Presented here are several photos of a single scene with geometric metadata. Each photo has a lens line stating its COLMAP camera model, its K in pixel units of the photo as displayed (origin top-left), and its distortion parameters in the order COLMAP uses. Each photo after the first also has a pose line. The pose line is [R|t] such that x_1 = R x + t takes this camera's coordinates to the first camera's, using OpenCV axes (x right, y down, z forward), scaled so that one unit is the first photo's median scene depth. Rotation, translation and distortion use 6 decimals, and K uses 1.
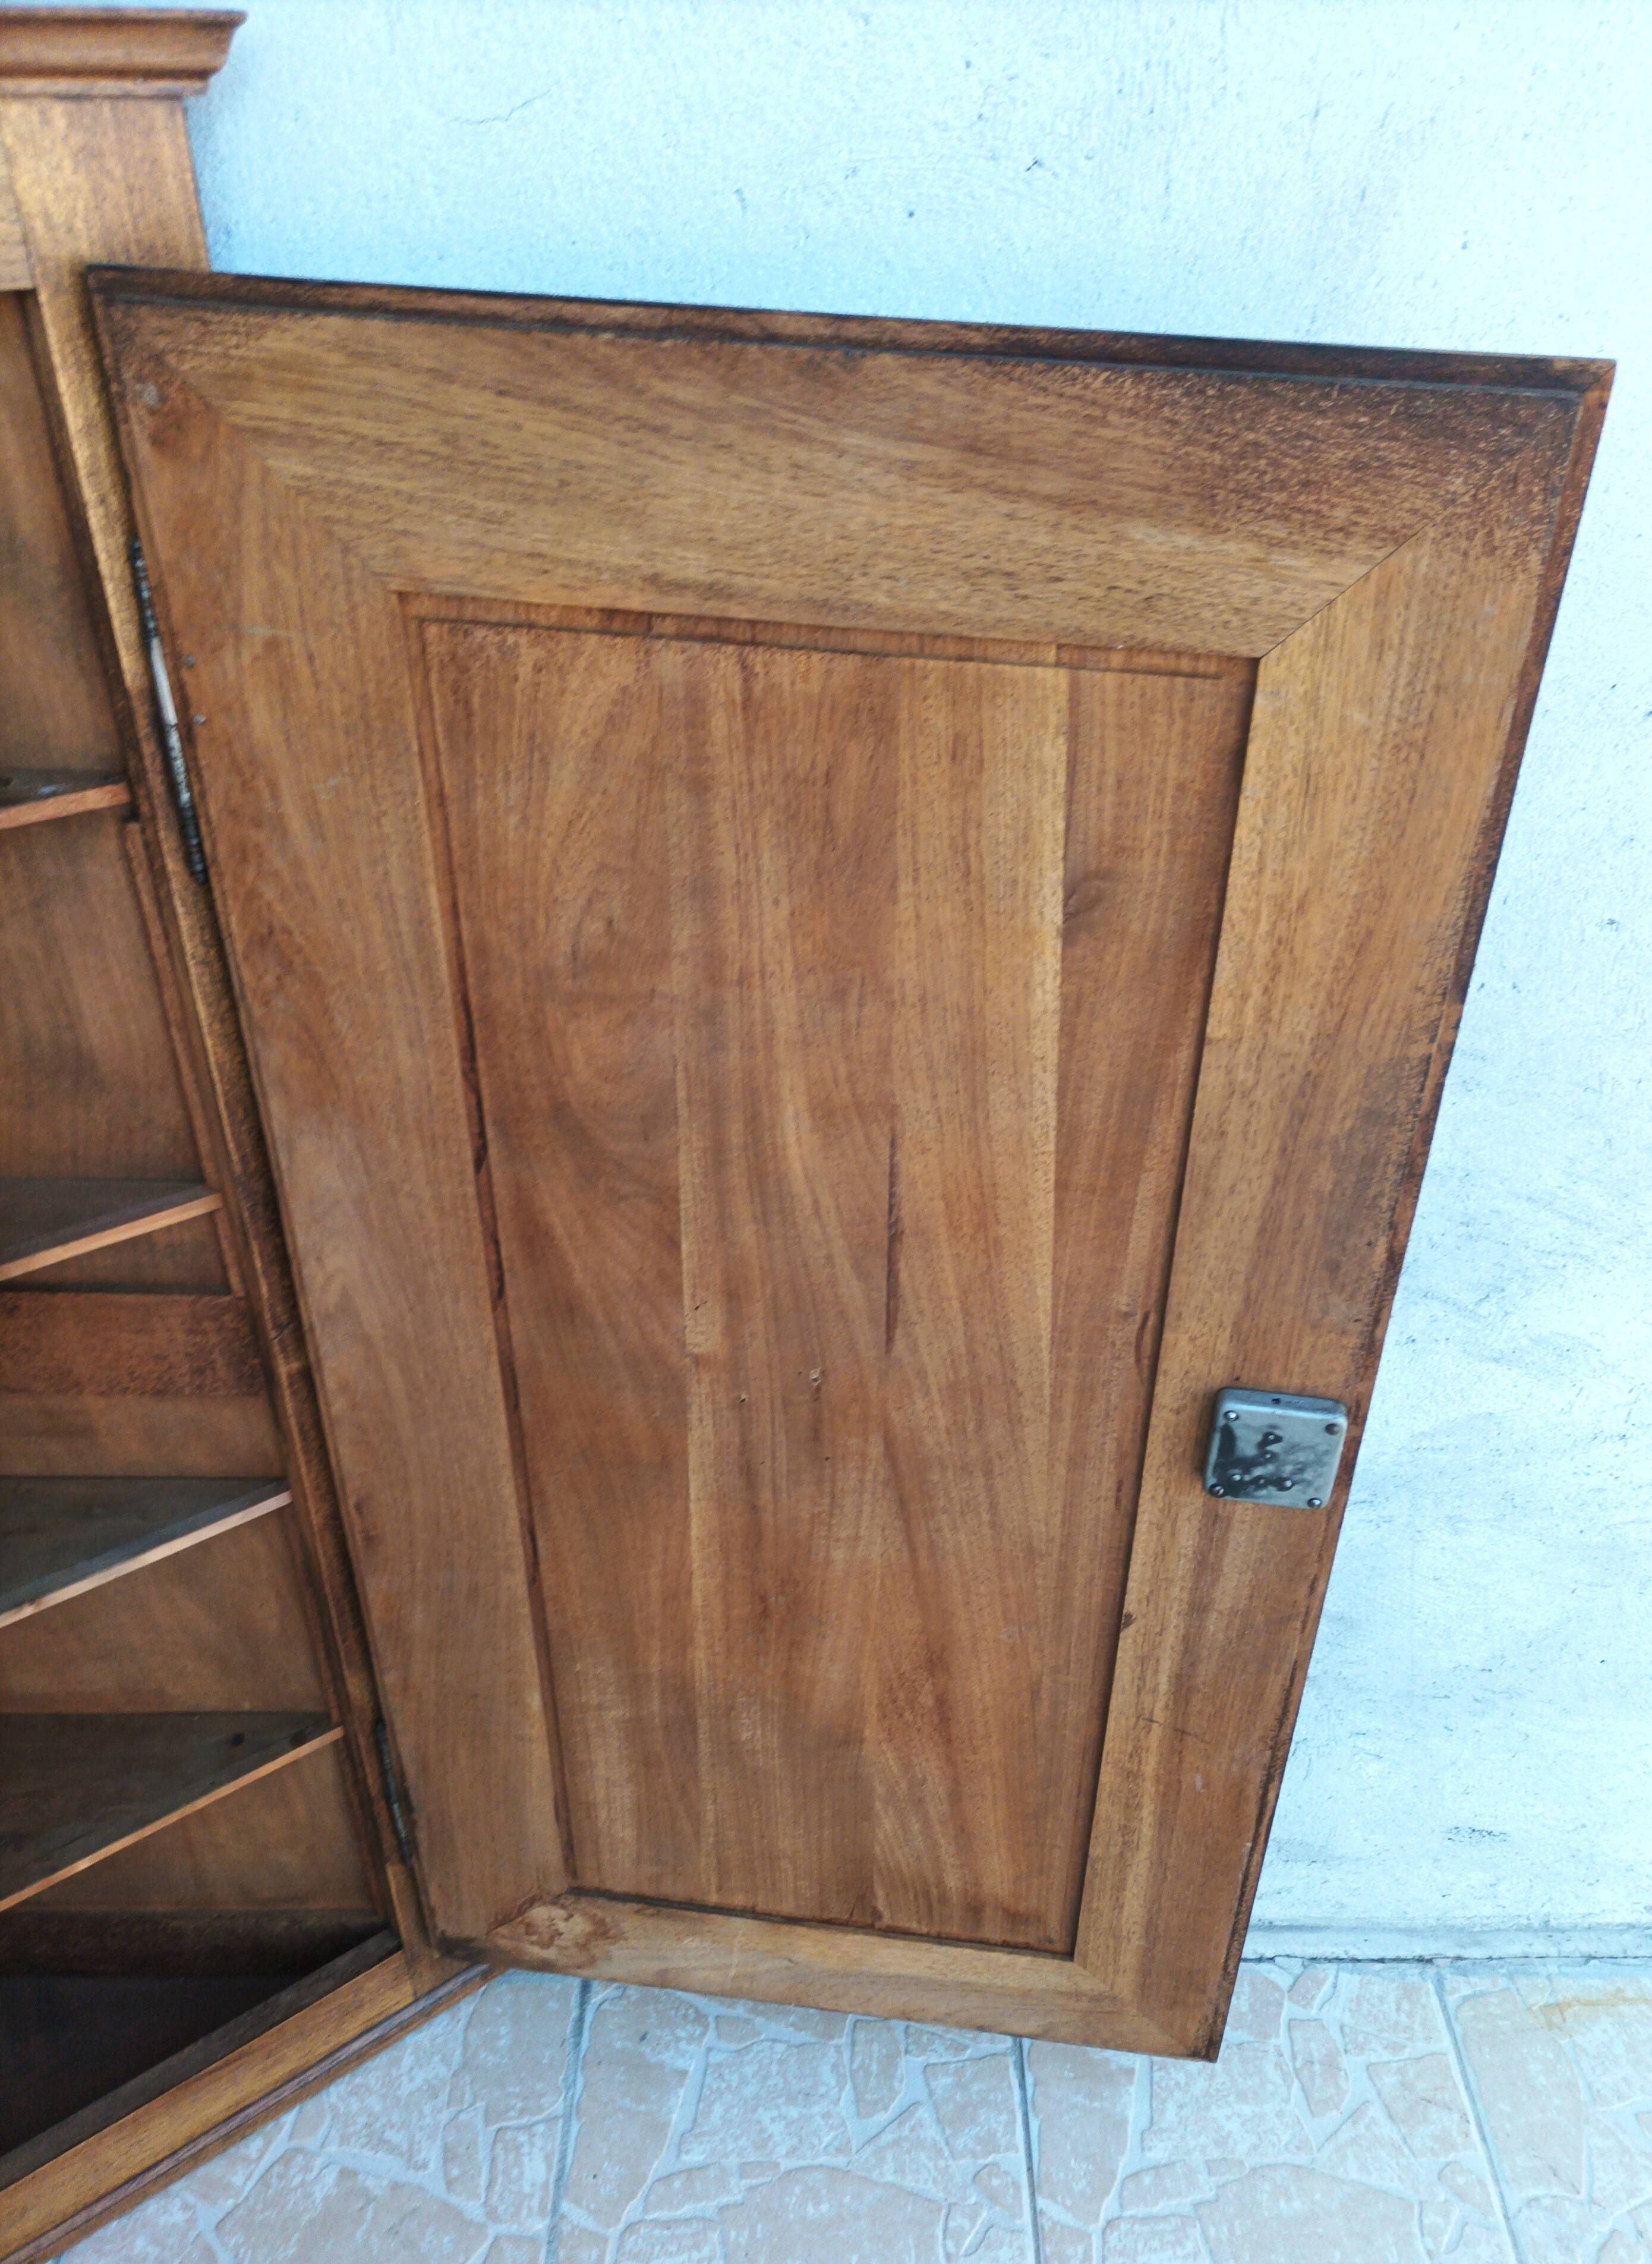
lens RADIAL K [[1780.6, 0, 901.5], [0, 1780.6, 1227.9], [0, 0, 1]] dist [0.020208, -0.002601]
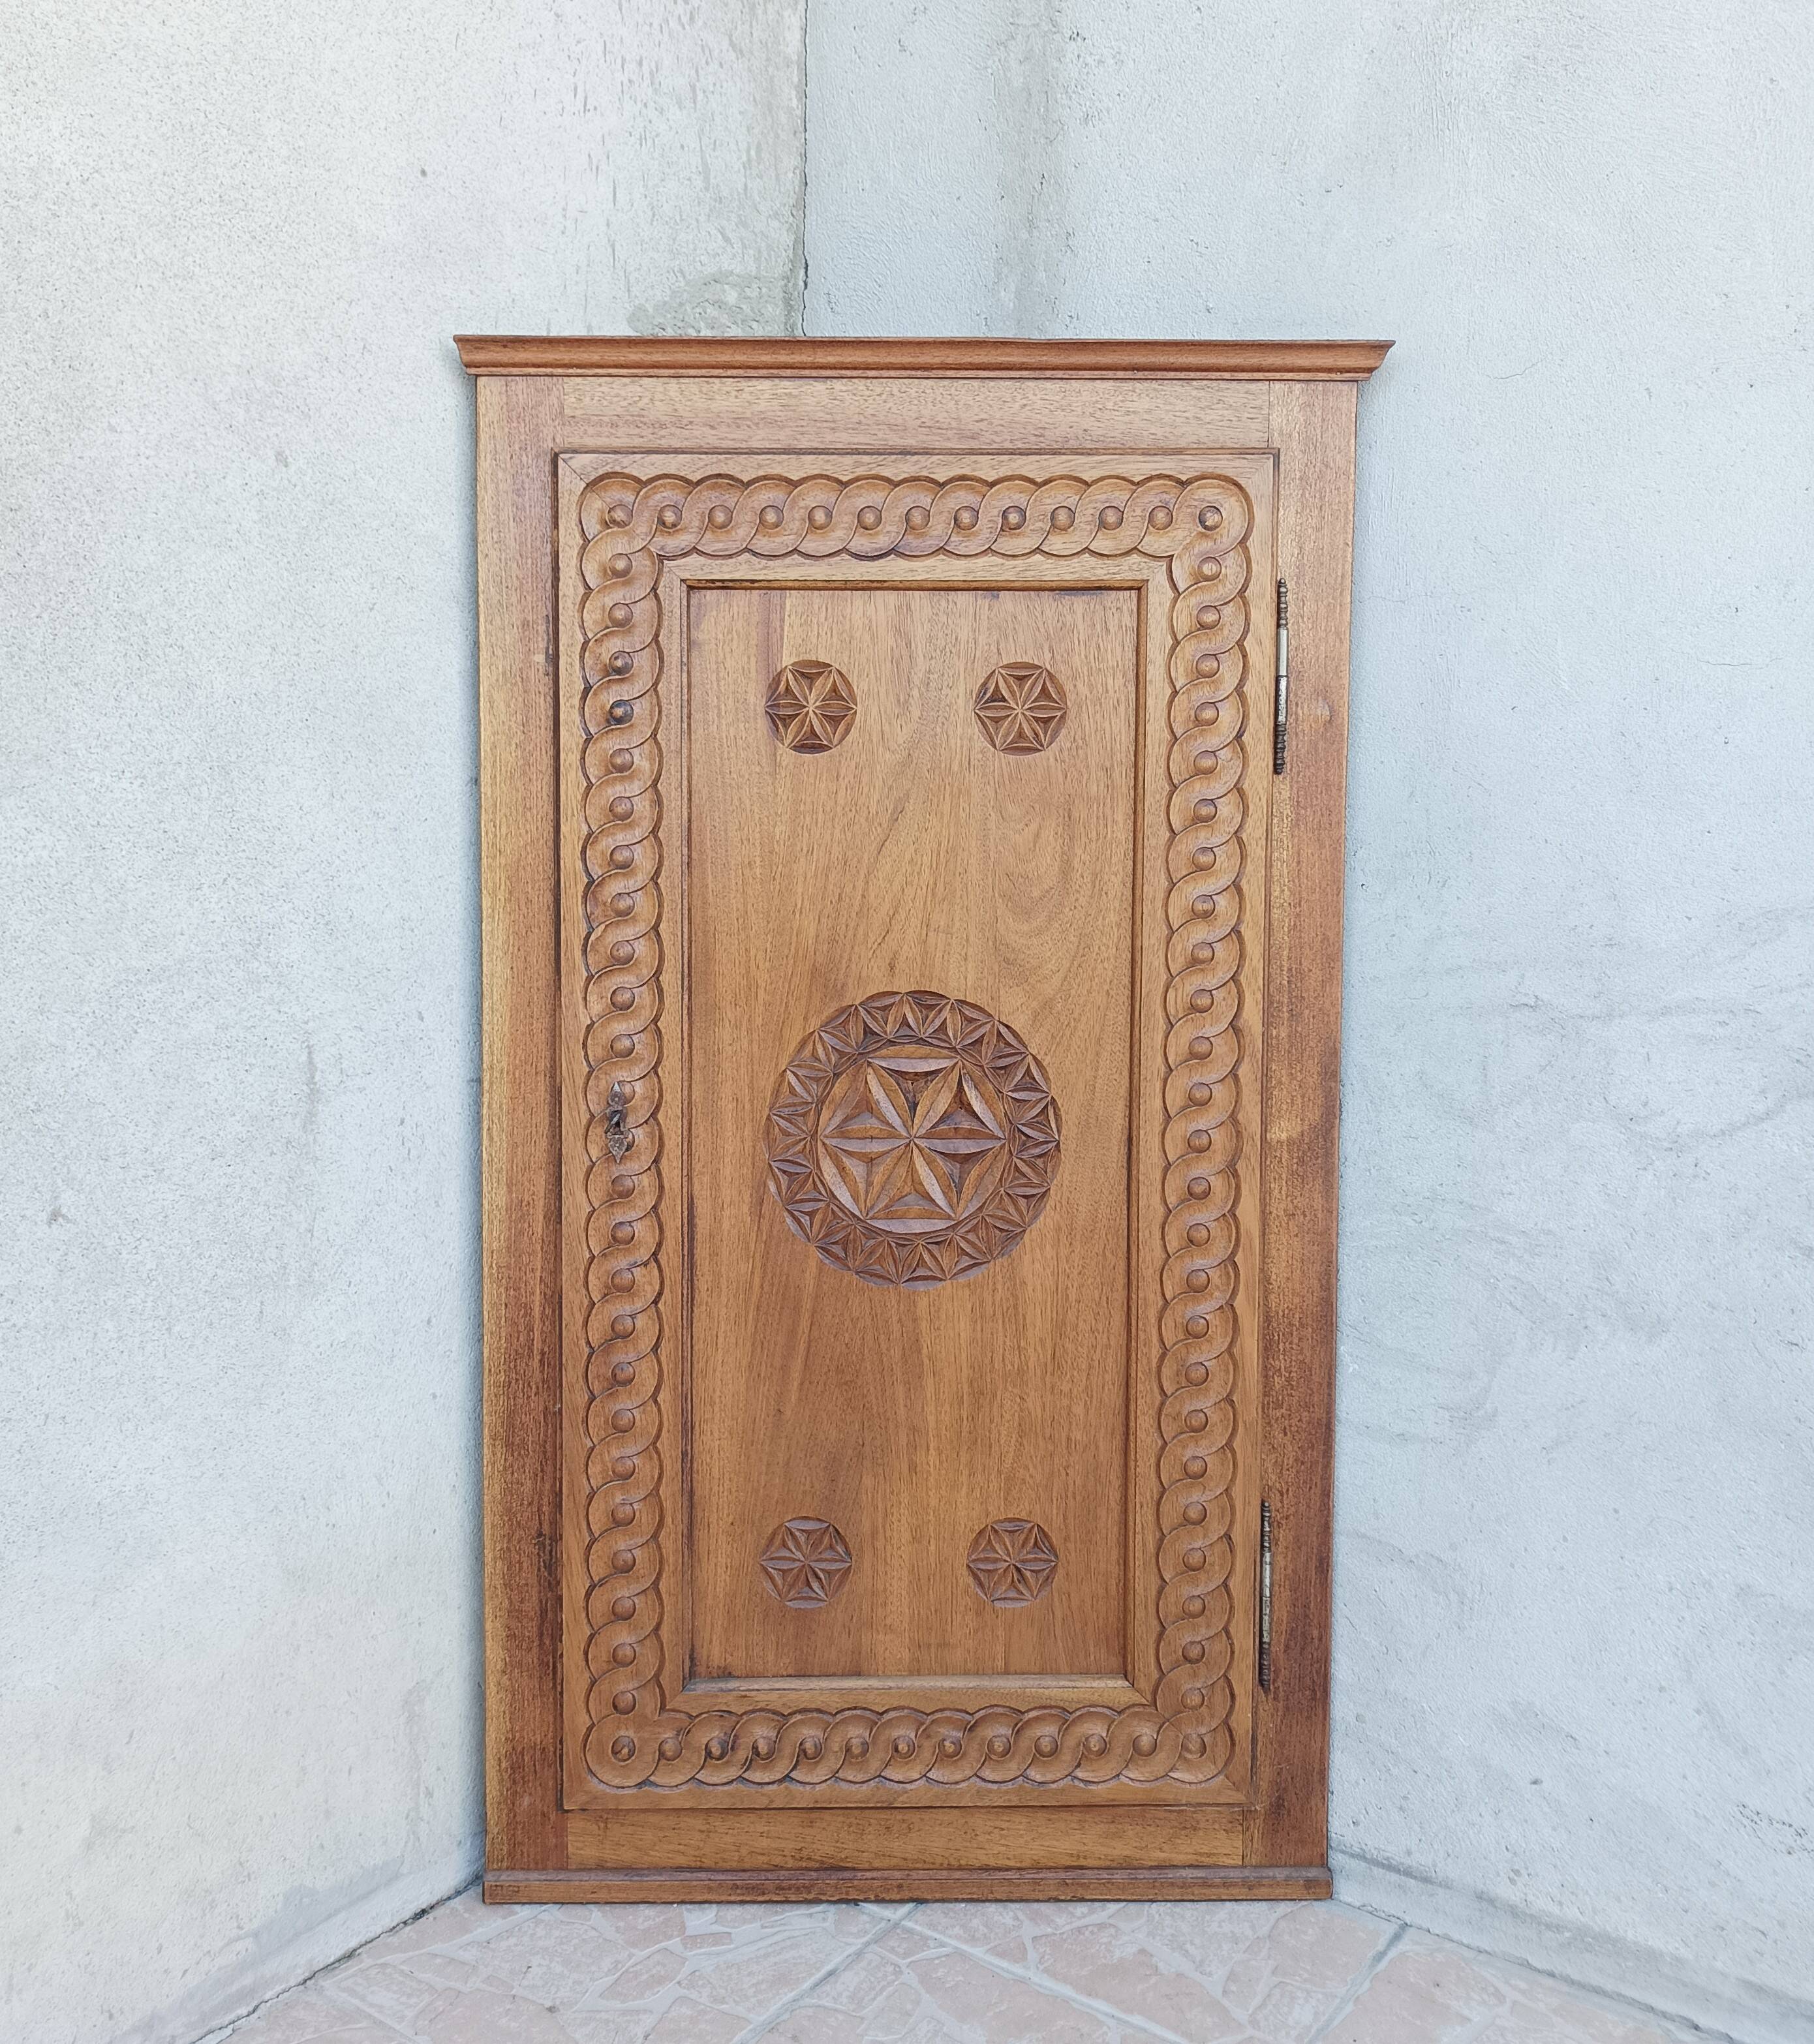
lens RADIAL K [[1948.3, 0, 886.3], [0, 1948.3, 918.8], [0, 0, 1]] dist [0.024887, 0.000000]
pose [[0.797254, 0.018182, -0.603370, 0.422814], [-0.331063, 0.848980, -0.411861, 0.789315], [0.504761, 0.528112, 0.682872, -0.376627]]
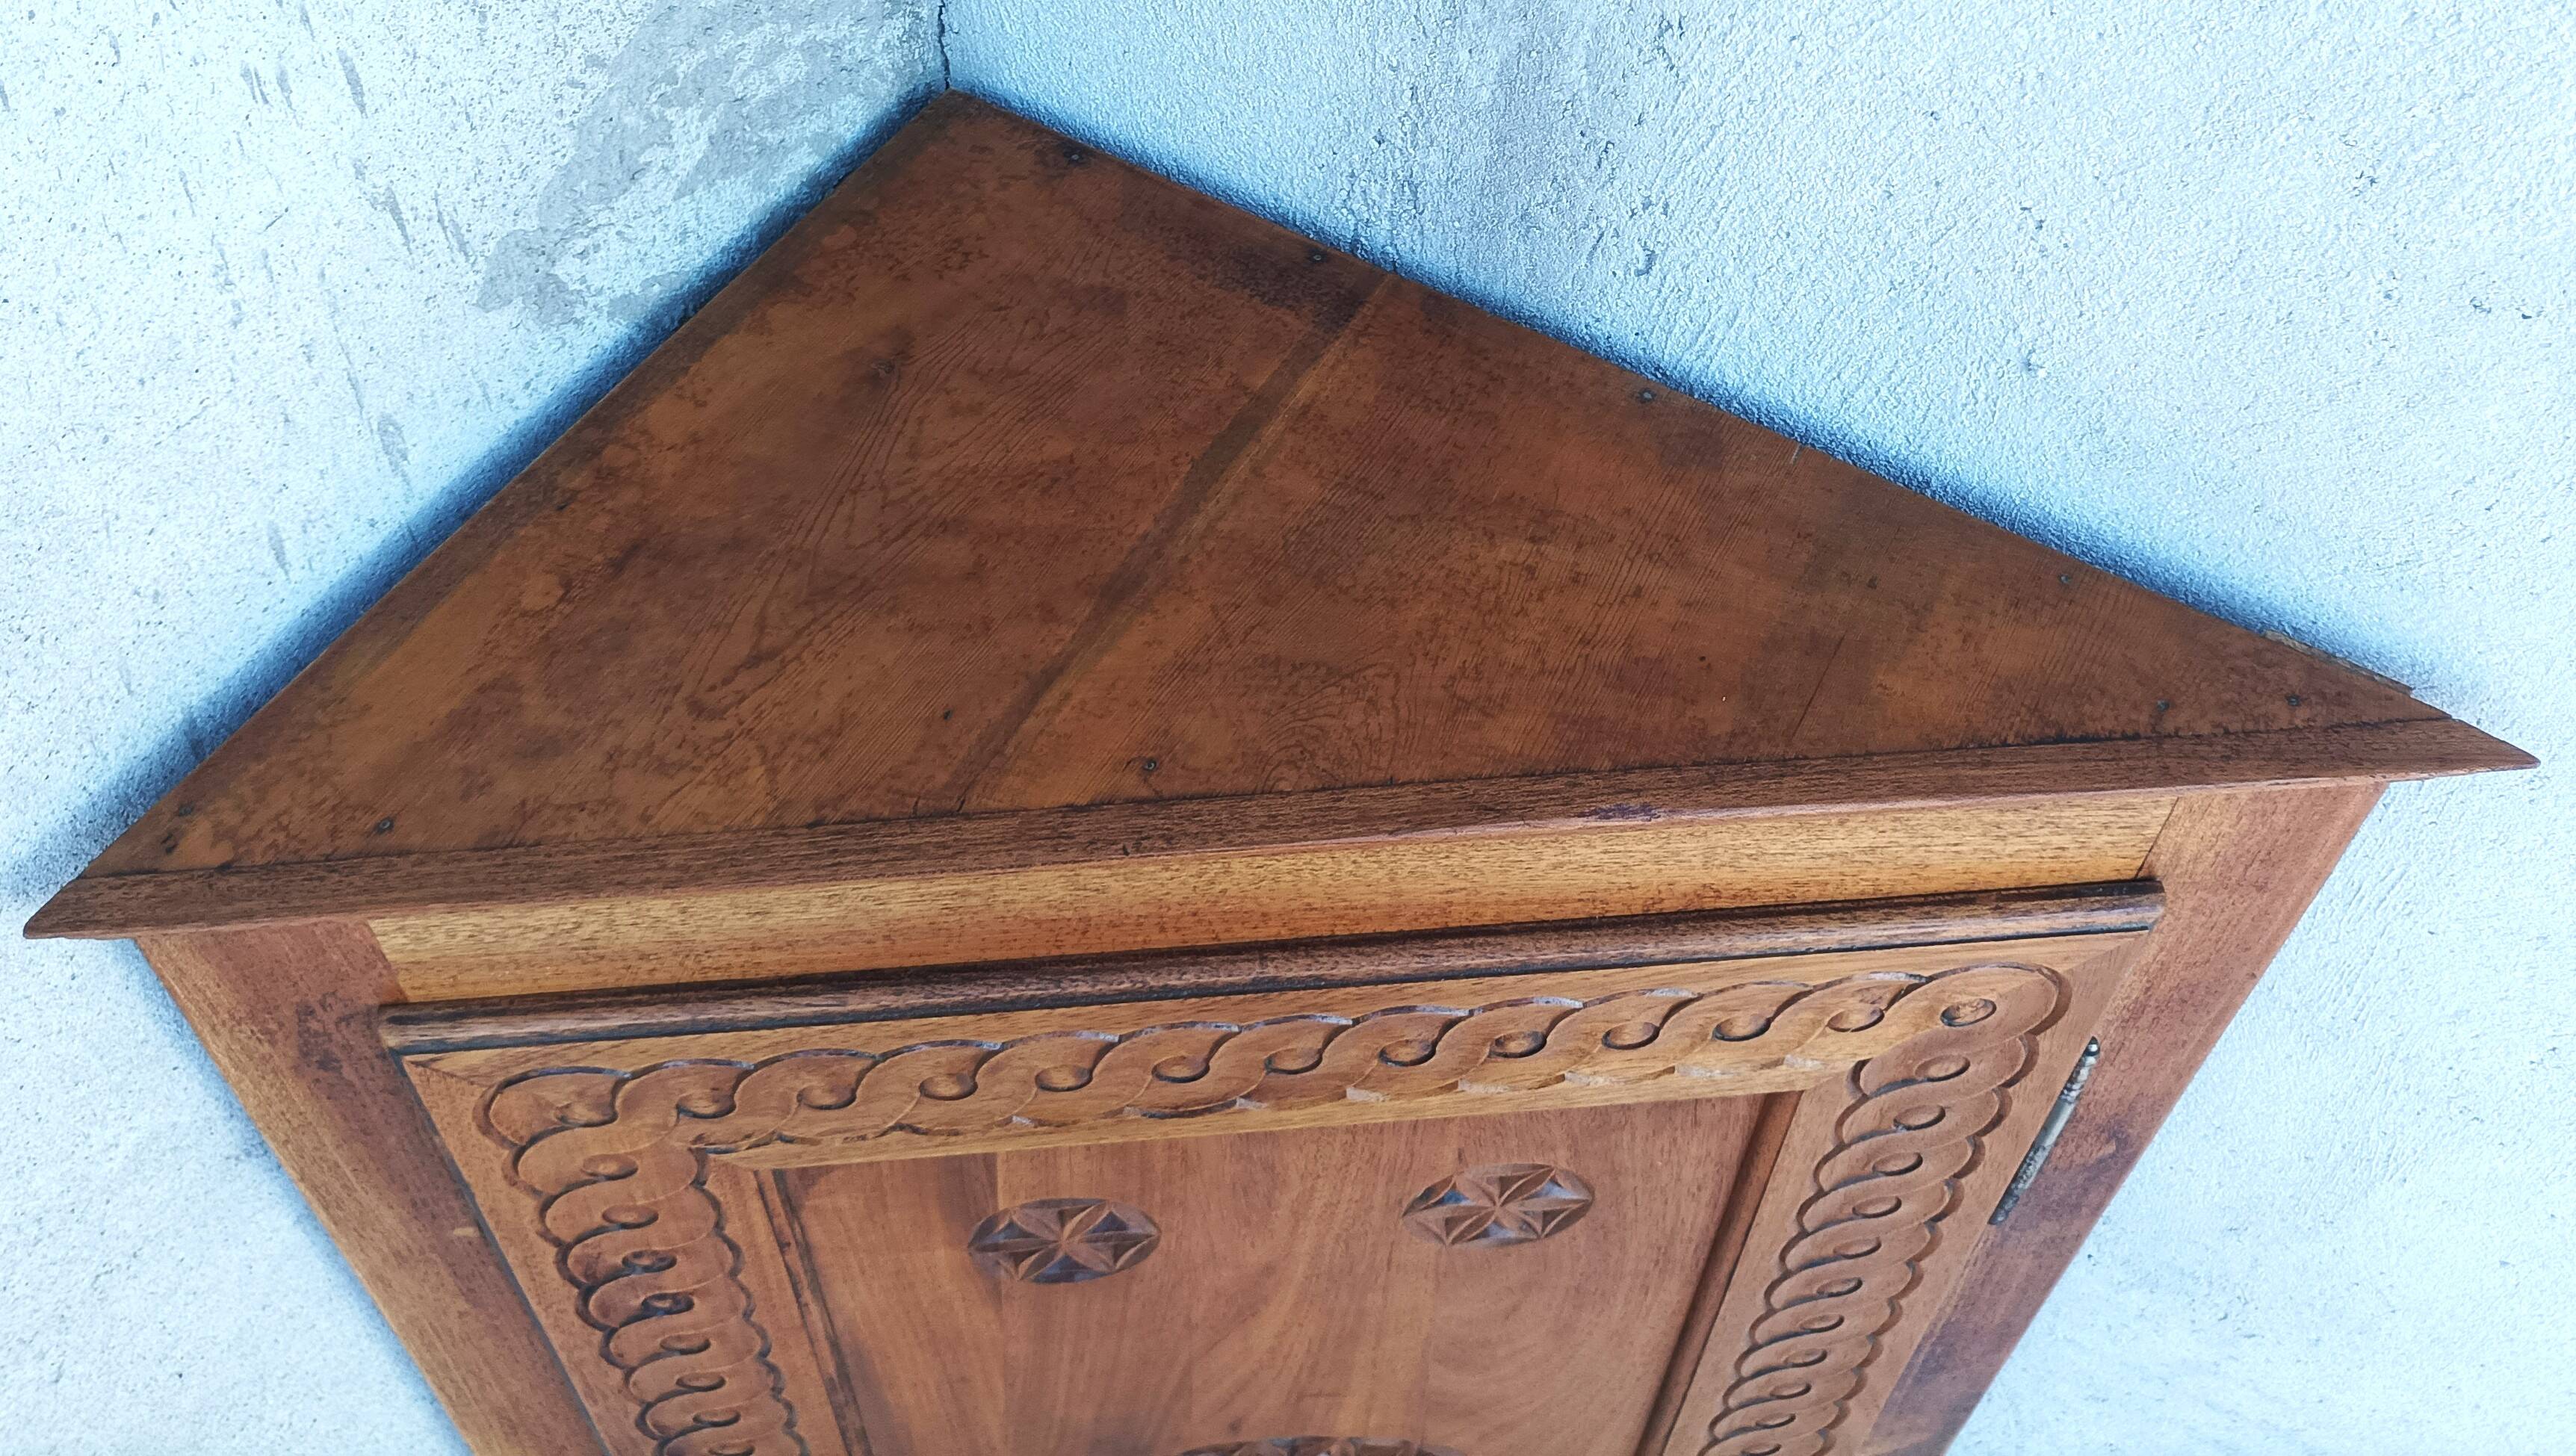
lens RADIAL K [[2219.5, 0, 1204.5], [0, 2219.5, 330.2], [0, 0, 1]] dist [0.012429, 0.001135]
pose [[0.841059, 0.356225, -0.407093, -0.411010], [-0.283611, 0.931216, 0.228914, -0.710092], [0.460636, -0.077074, 0.884236, -0.097610]]
